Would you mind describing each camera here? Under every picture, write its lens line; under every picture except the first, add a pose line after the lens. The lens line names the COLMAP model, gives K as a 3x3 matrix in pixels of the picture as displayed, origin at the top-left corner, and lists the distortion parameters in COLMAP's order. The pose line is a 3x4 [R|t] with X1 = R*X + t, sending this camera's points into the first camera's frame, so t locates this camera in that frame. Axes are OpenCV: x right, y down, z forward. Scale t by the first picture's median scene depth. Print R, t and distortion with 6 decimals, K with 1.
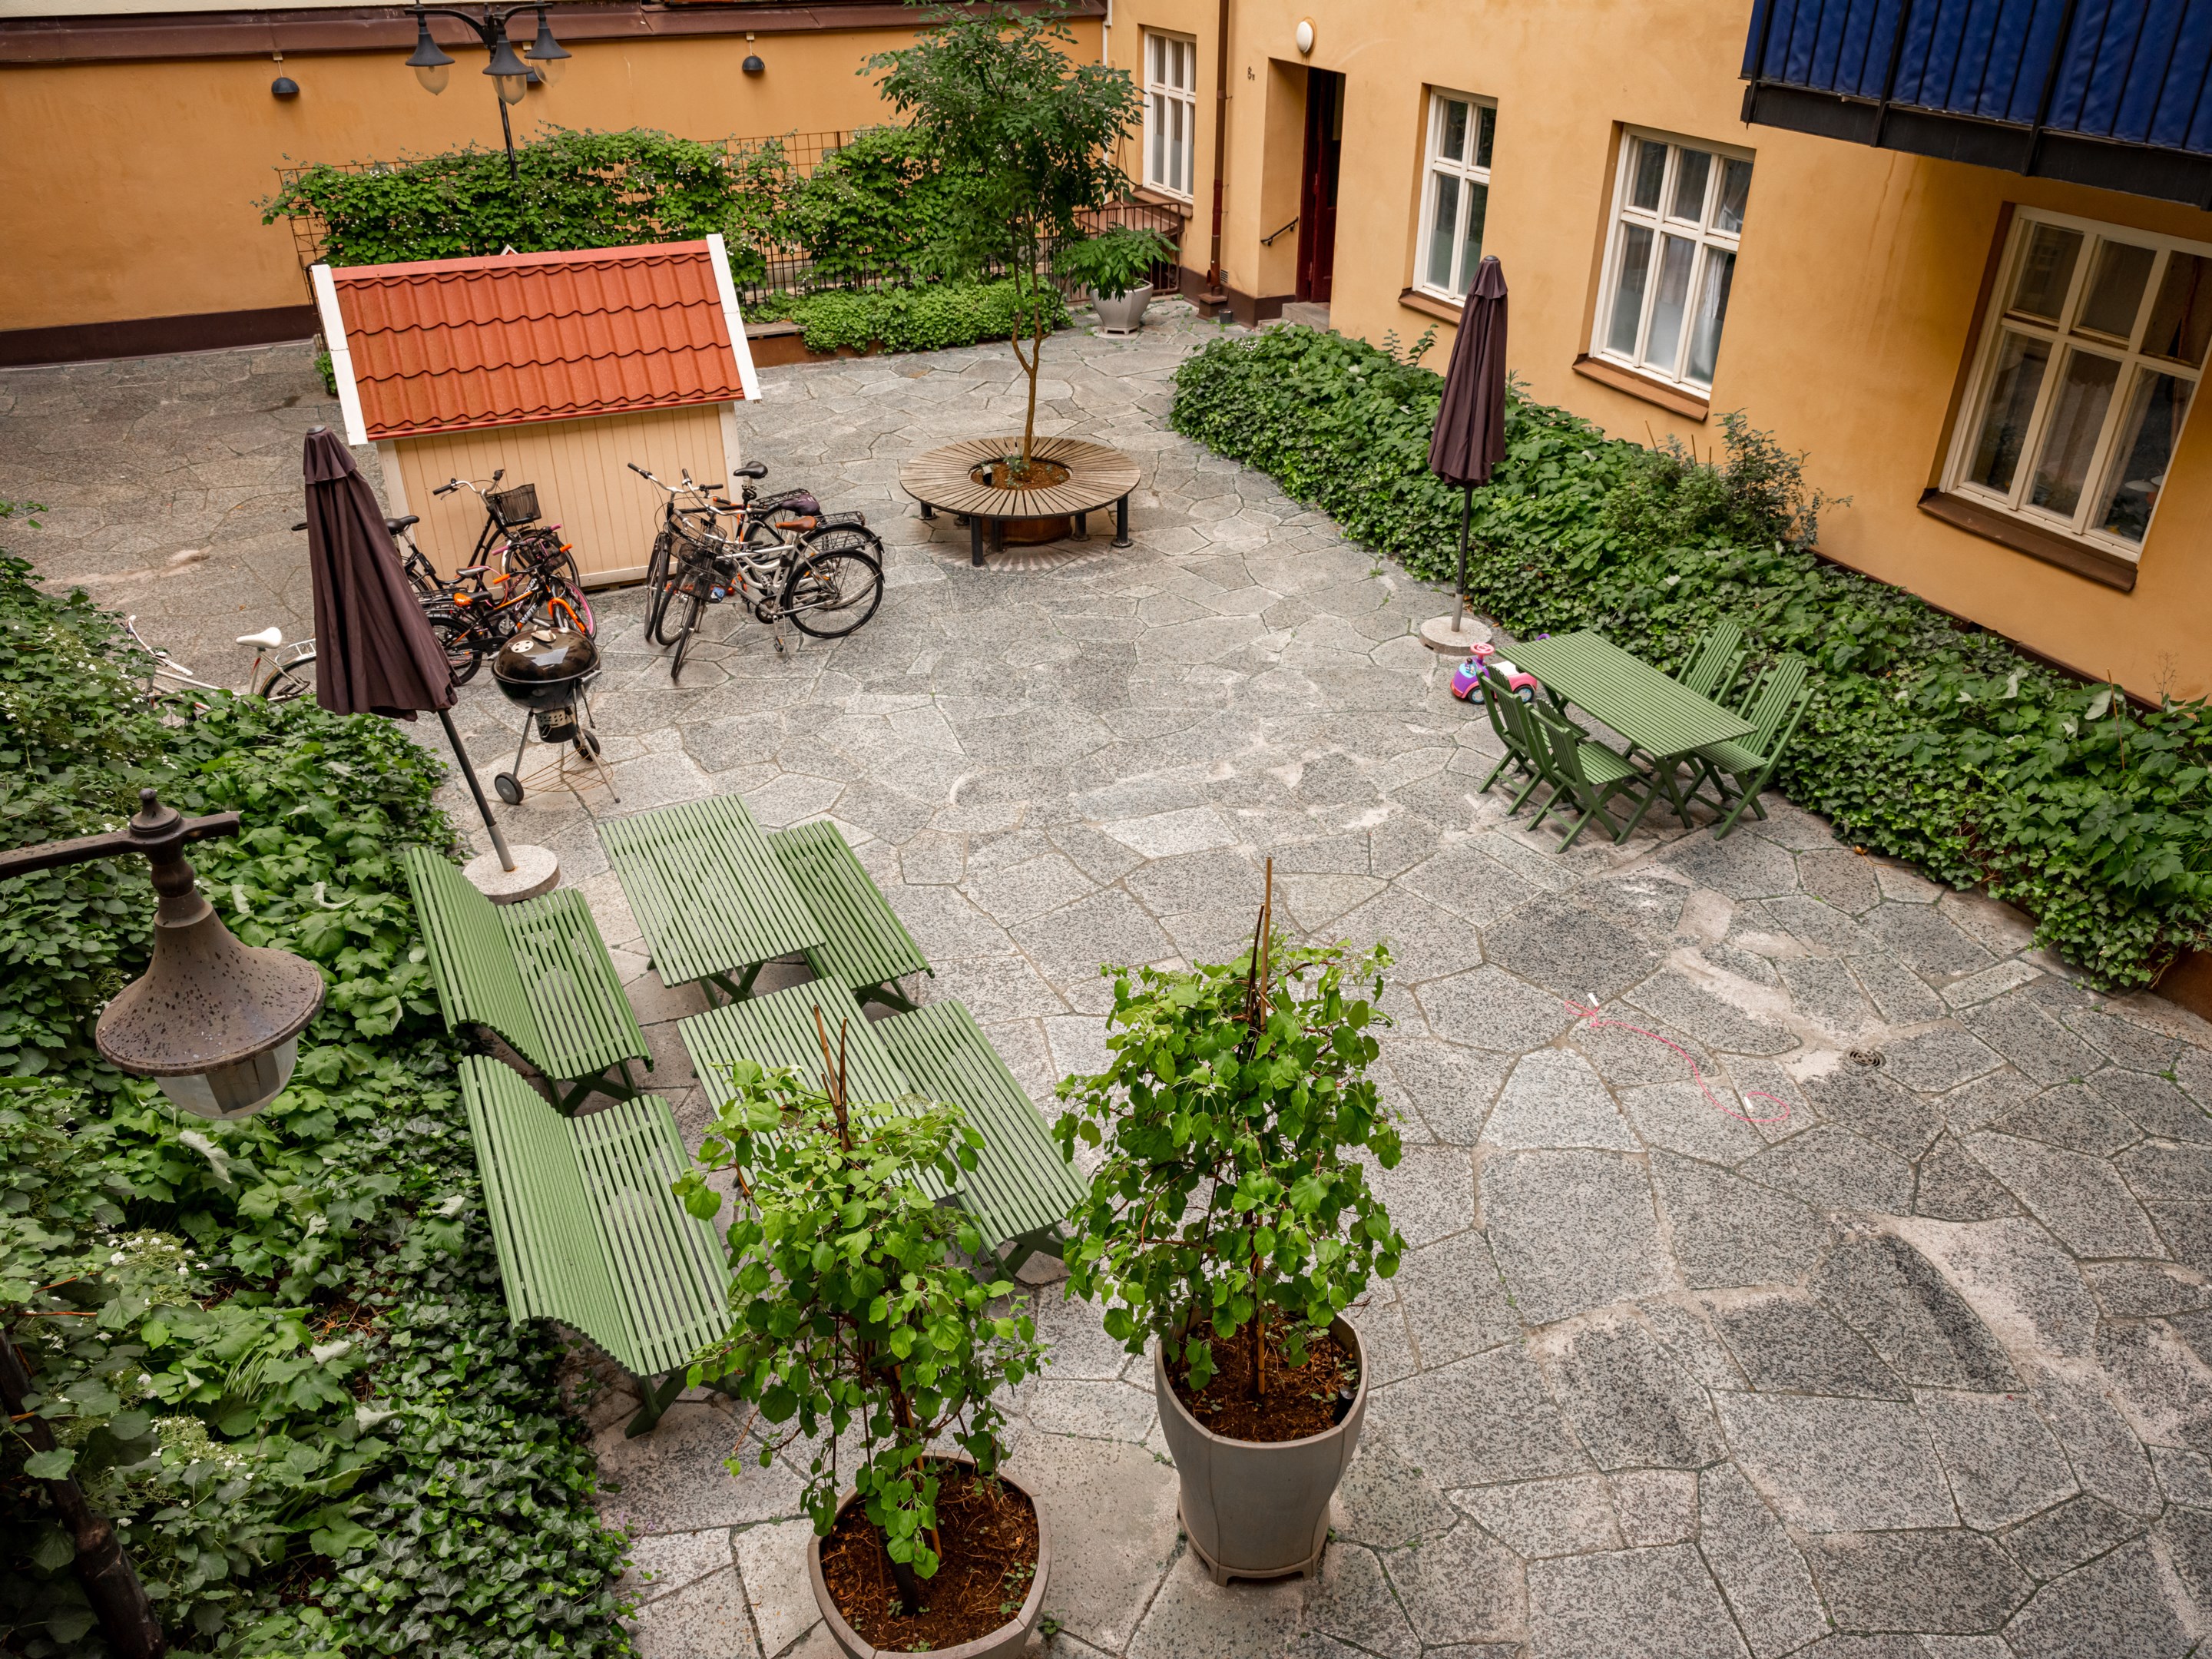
lens RADIAL K [[1674.4, 0, 1106.0], [0, 1674.4, 829.5], [0, 0, 1]] dist [-0.000597, 0.002343]
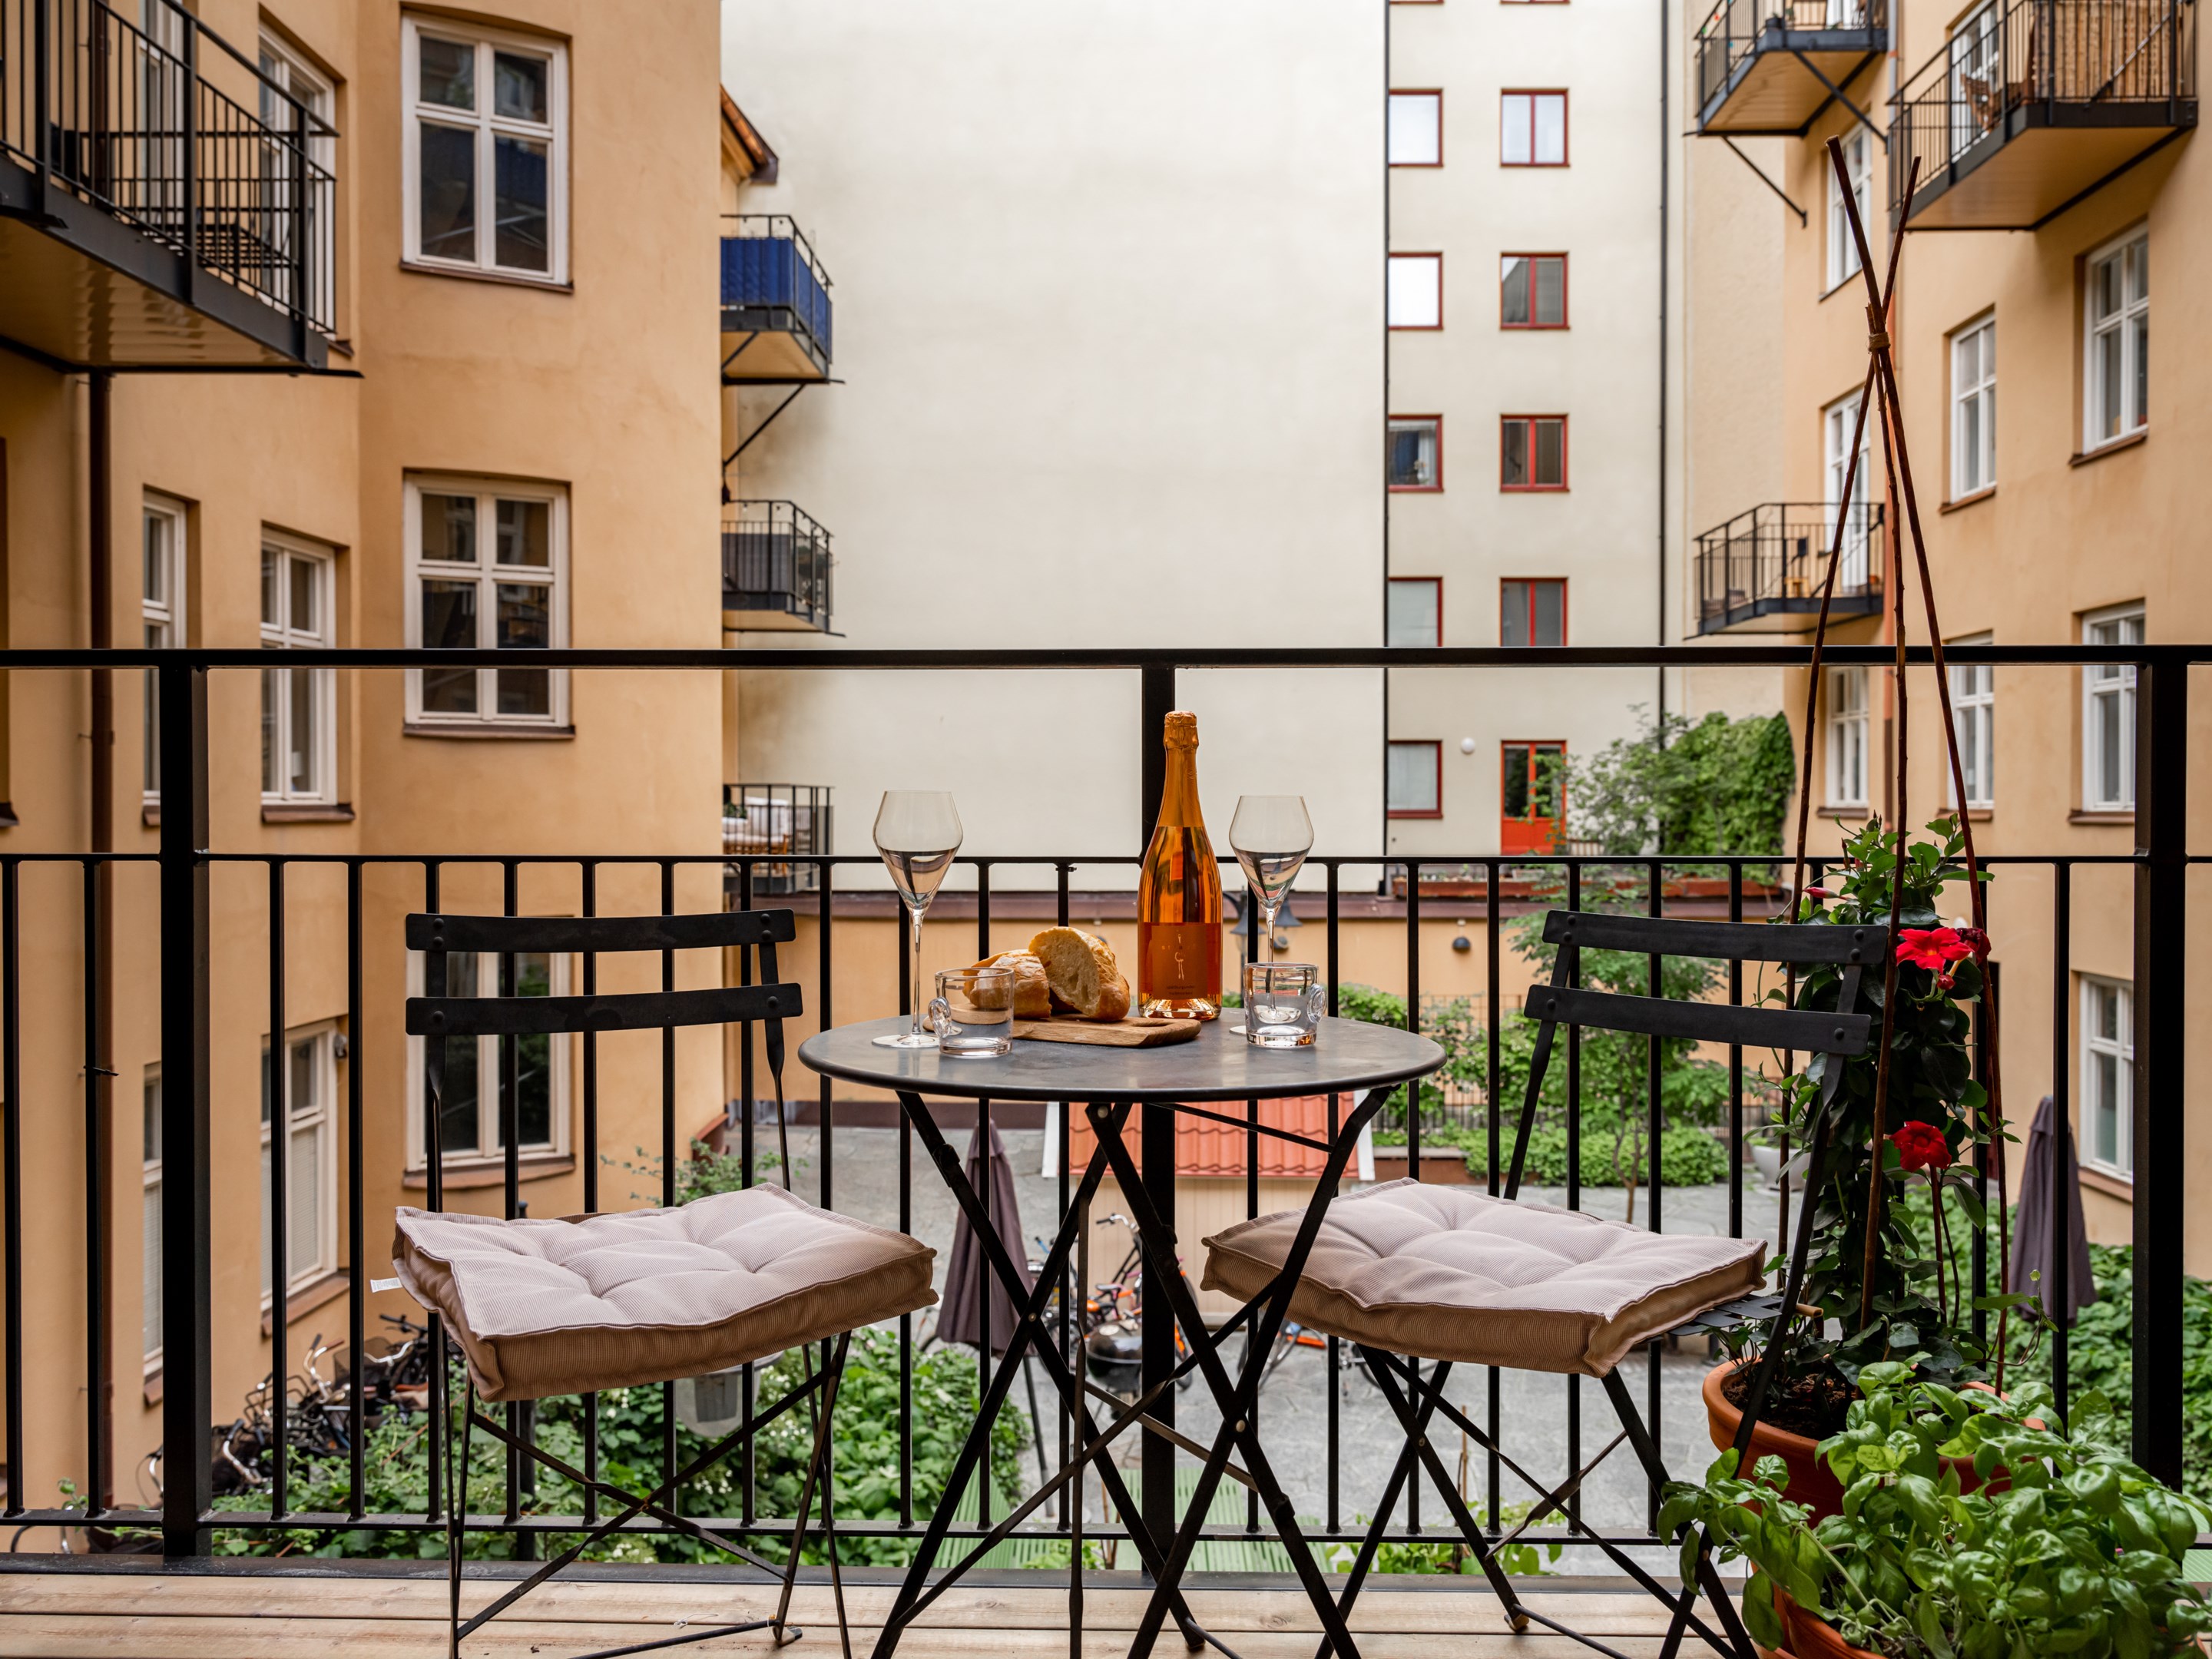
lens RADIAL K [[1674.4, 0, 1106.0], [0, 1674.4, 829.5], [0, 0, 1]] dist [-0.000597, 0.002343]
pose [[0.894586, 0.003606, -0.446881, 0.104236], [-0.226009, 0.866314, -0.445443, 0.064911], [0.385533, 0.499486, 0.775808, -0.063441]]
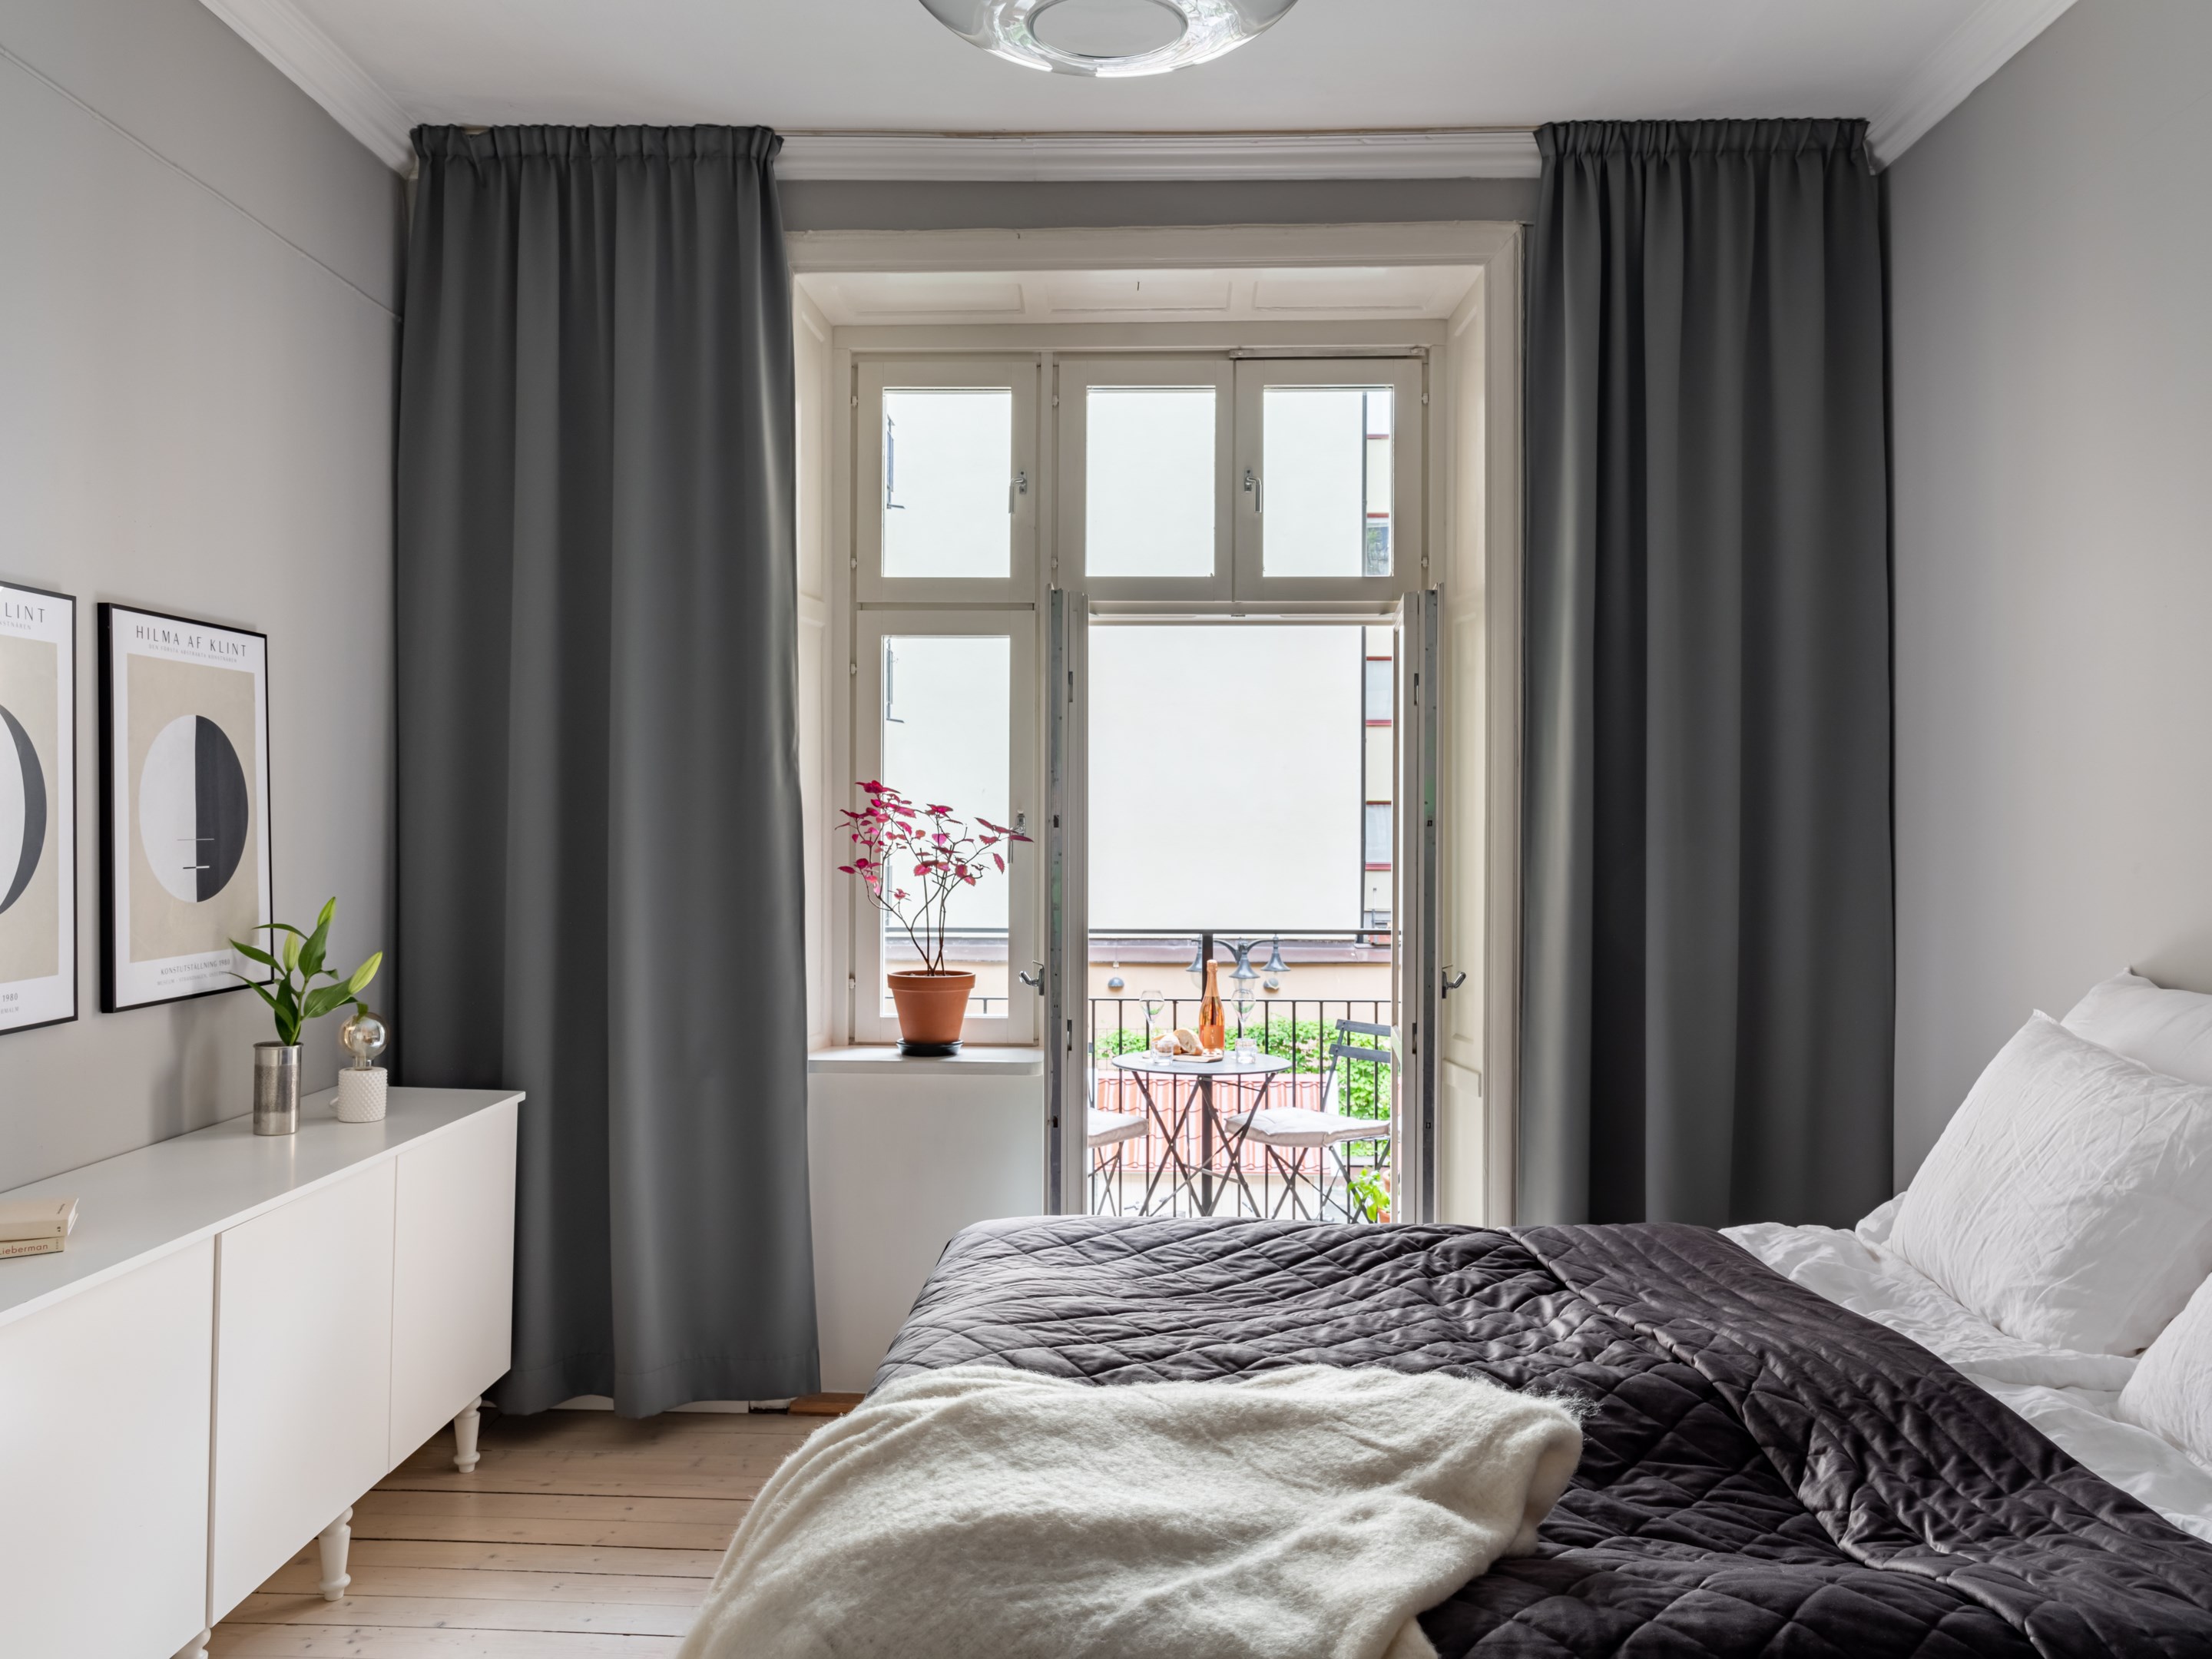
lens RADIAL K [[1674.4, 0, 1106.0], [0, 1674.4, 829.5], [0, 0, 1]] dist [-0.000597, 0.002343]
pose [[0.895447, -0.002151, -0.445164, 1.735319], [-0.225717, 0.859720, -0.458185, 1.608623], [0.383702, 0.510761, 0.769348, -3.815325]]
